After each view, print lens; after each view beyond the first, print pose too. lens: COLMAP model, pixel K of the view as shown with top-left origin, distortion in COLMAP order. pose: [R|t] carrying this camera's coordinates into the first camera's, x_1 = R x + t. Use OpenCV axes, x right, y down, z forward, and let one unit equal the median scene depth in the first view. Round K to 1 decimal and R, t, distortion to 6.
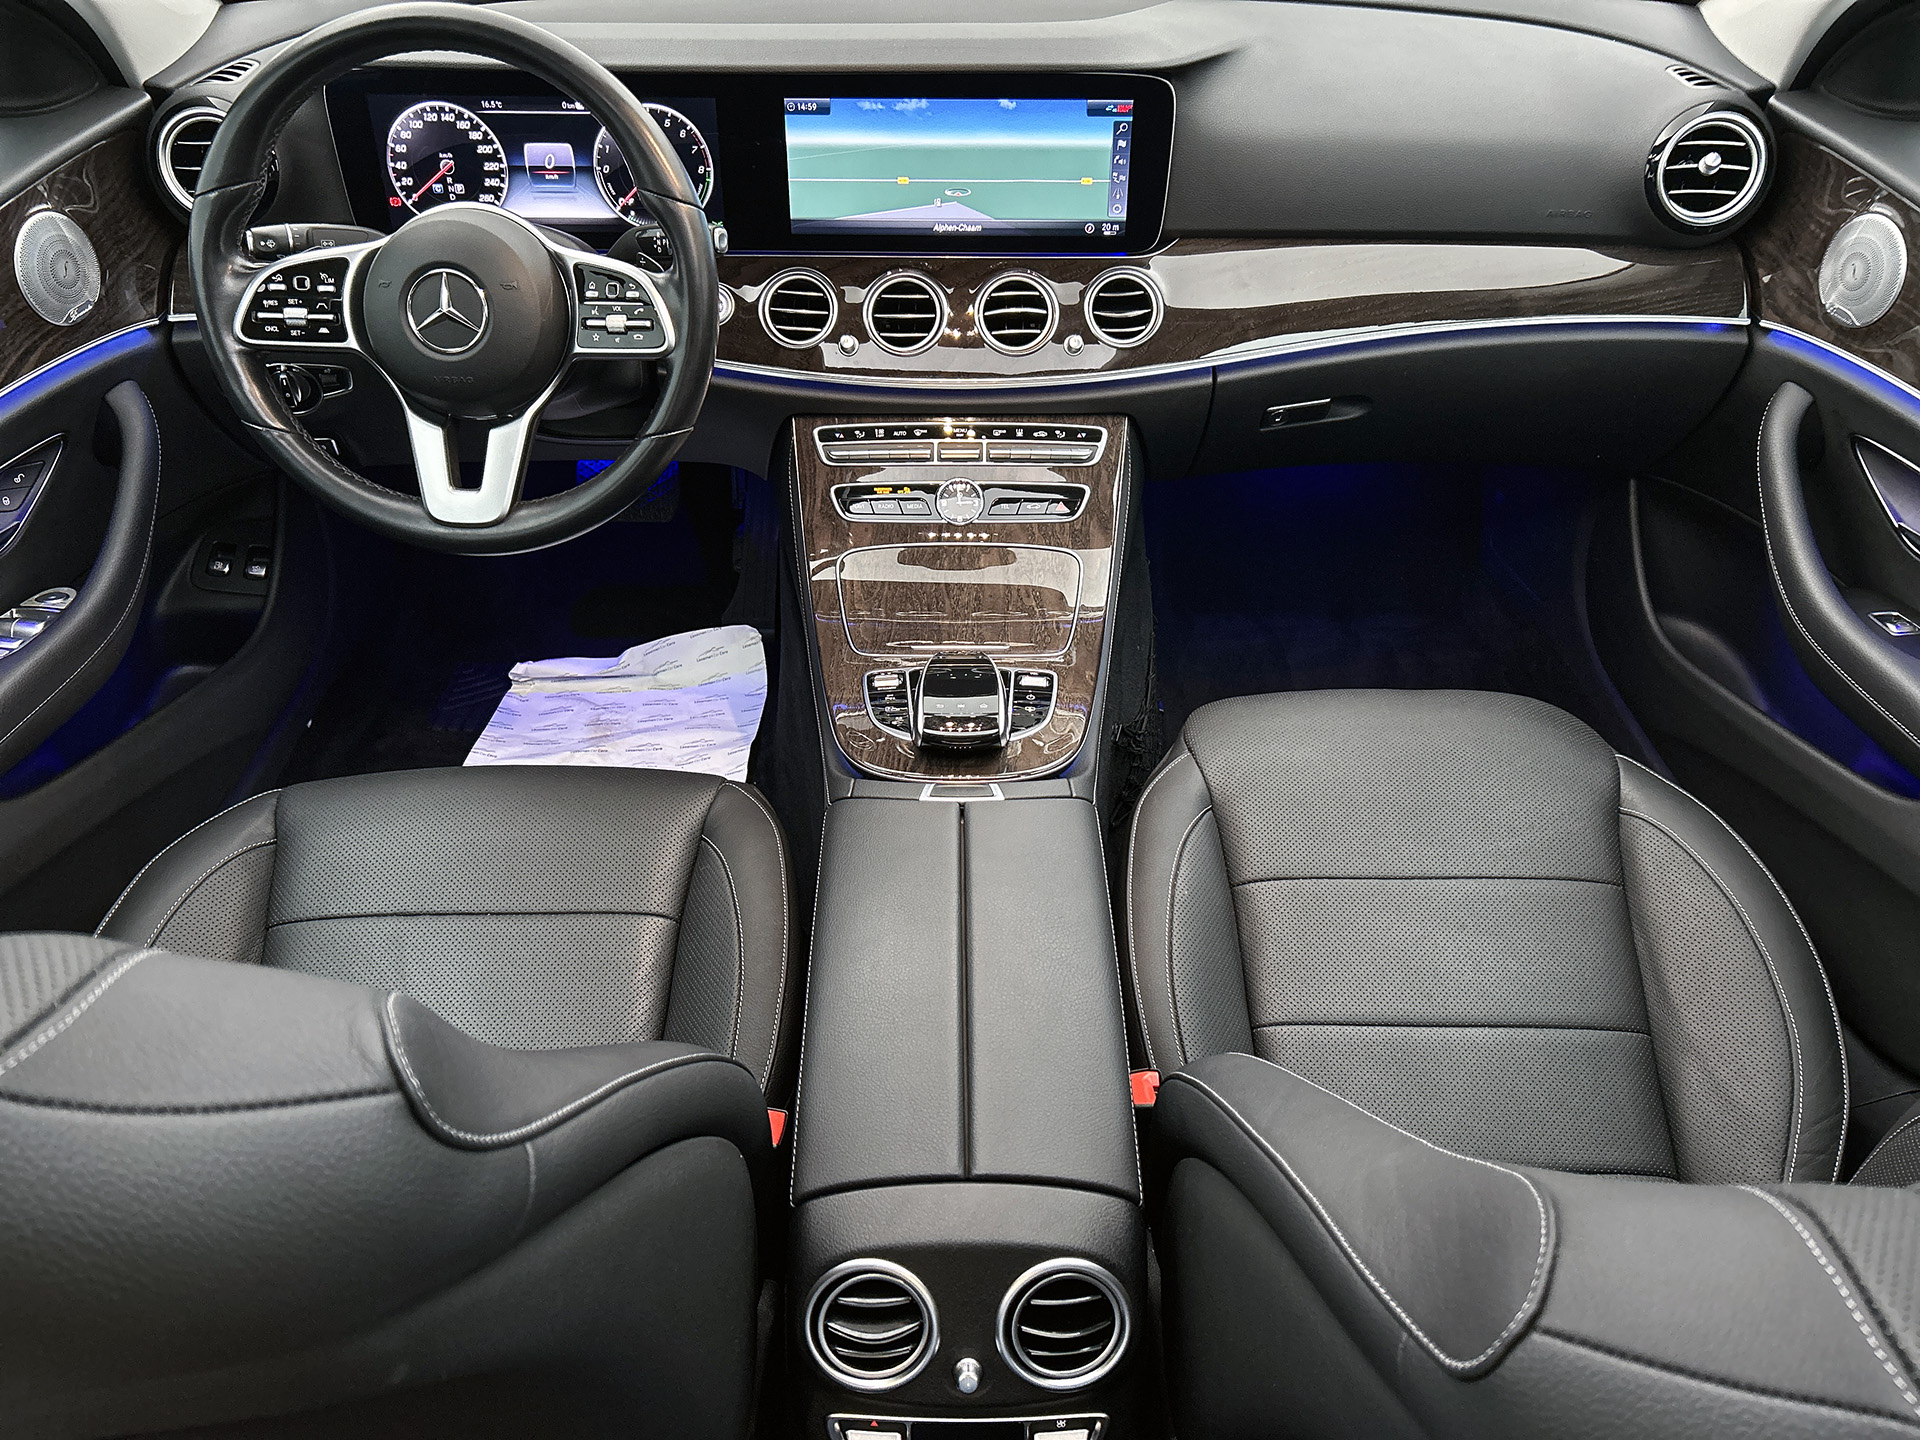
lens RADIAL K [[1466.9, 0, 954.4], [0, 1466.9, 745.1], [0, 0, 1]] dist [0.024080, -0.036519]
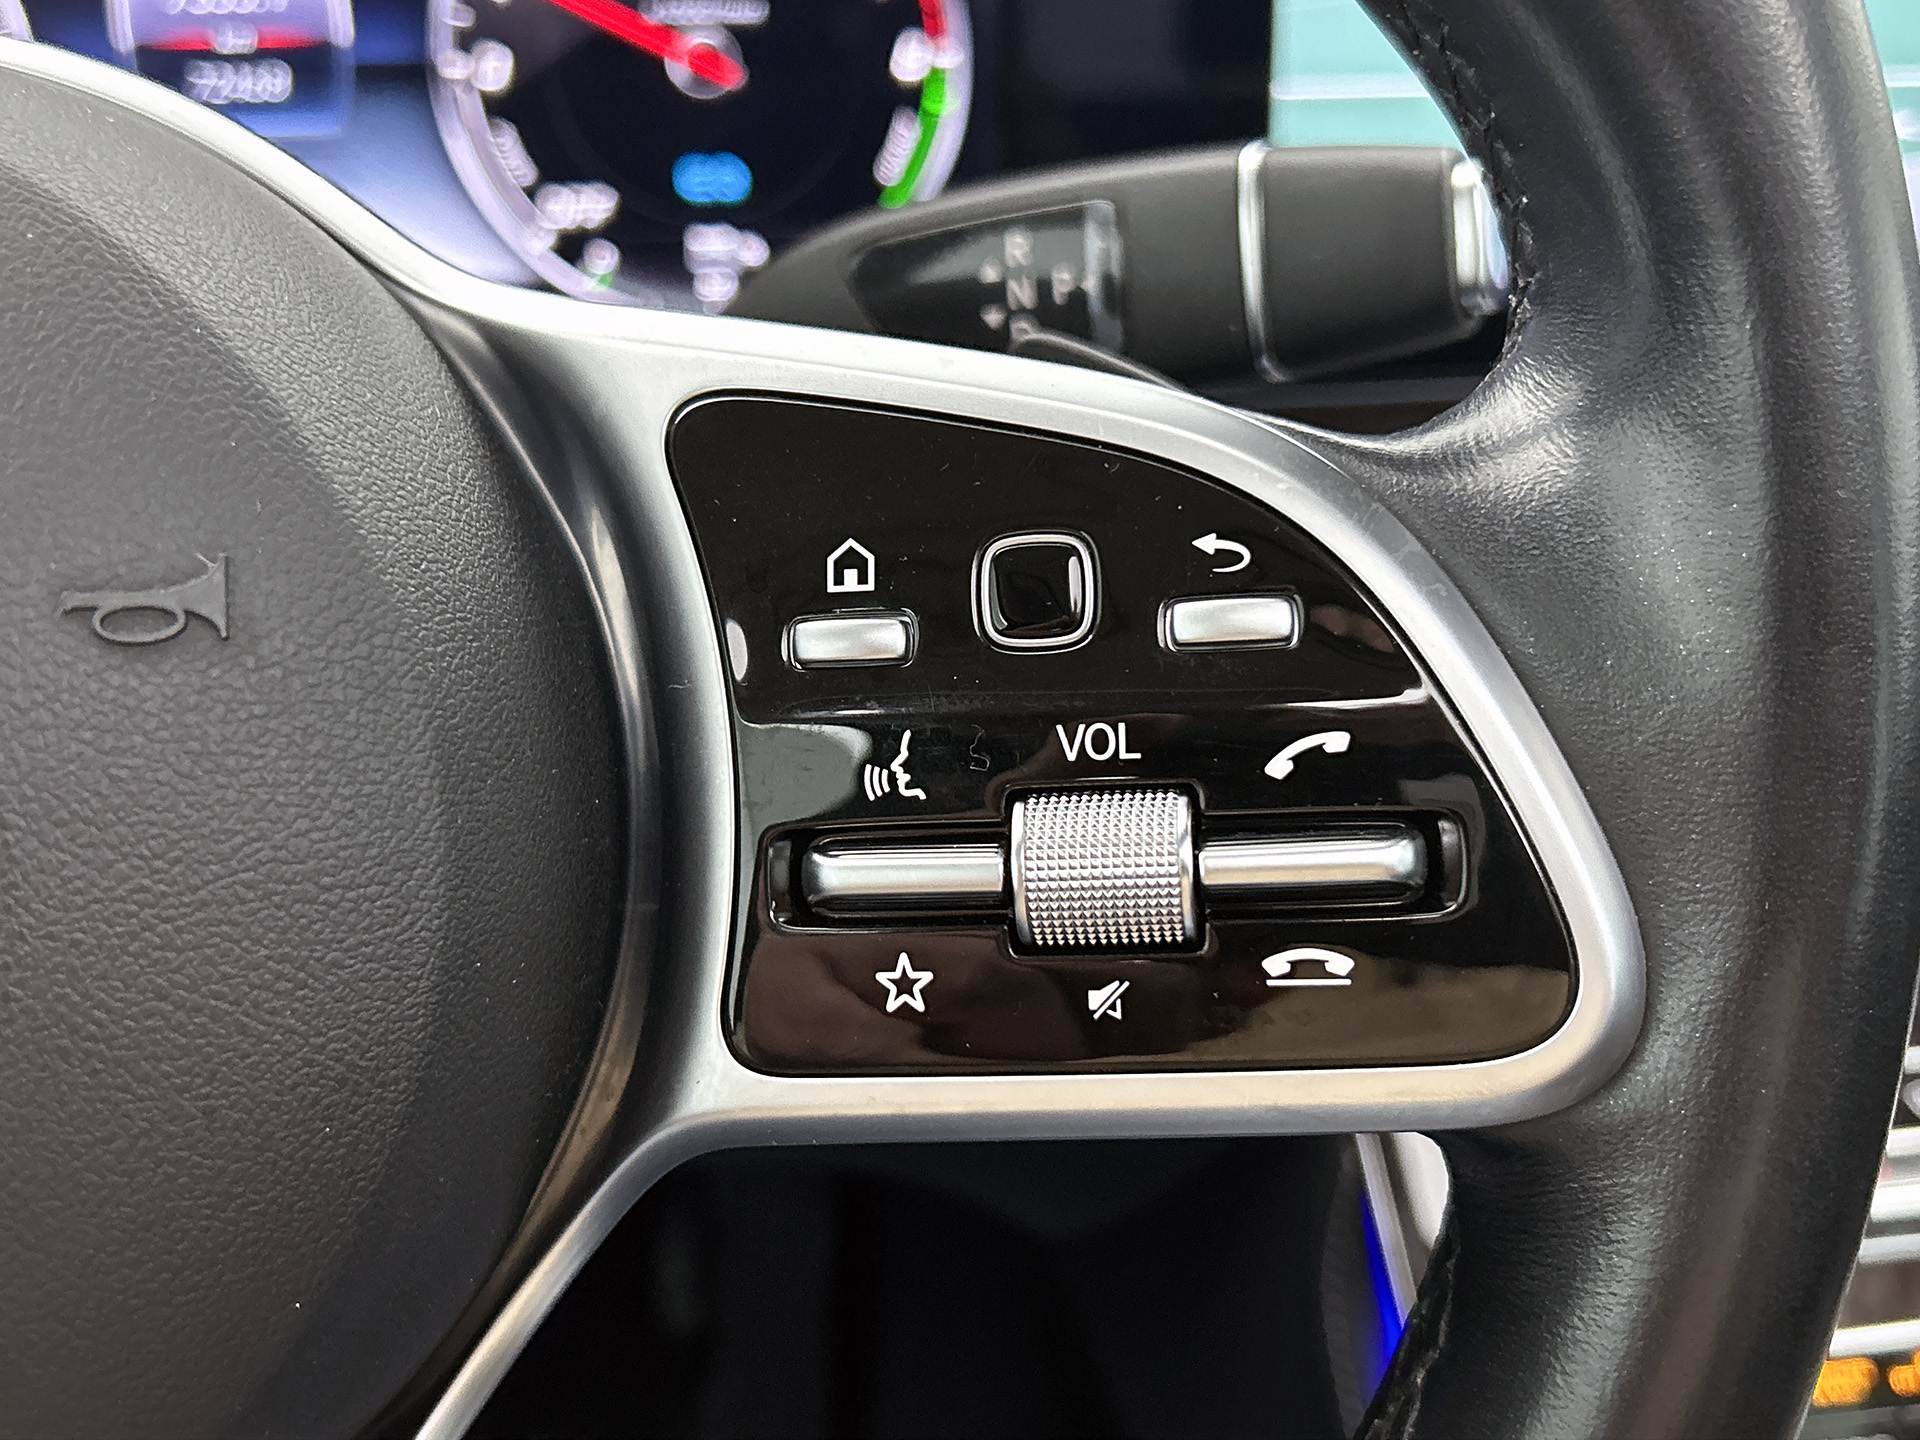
lens RADIAL K [[2228.3, 0, 960.0], [0, 2228.3, 720.0], [0, 0, 1]] dist [0.001756, -0.006182]
pose [[0.988615, -0.069041, 0.133691, -0.222040], [0.096188, 0.973241, -0.208684, -0.220858], [-0.115706, 0.219167, 0.968802, 0.696821]]
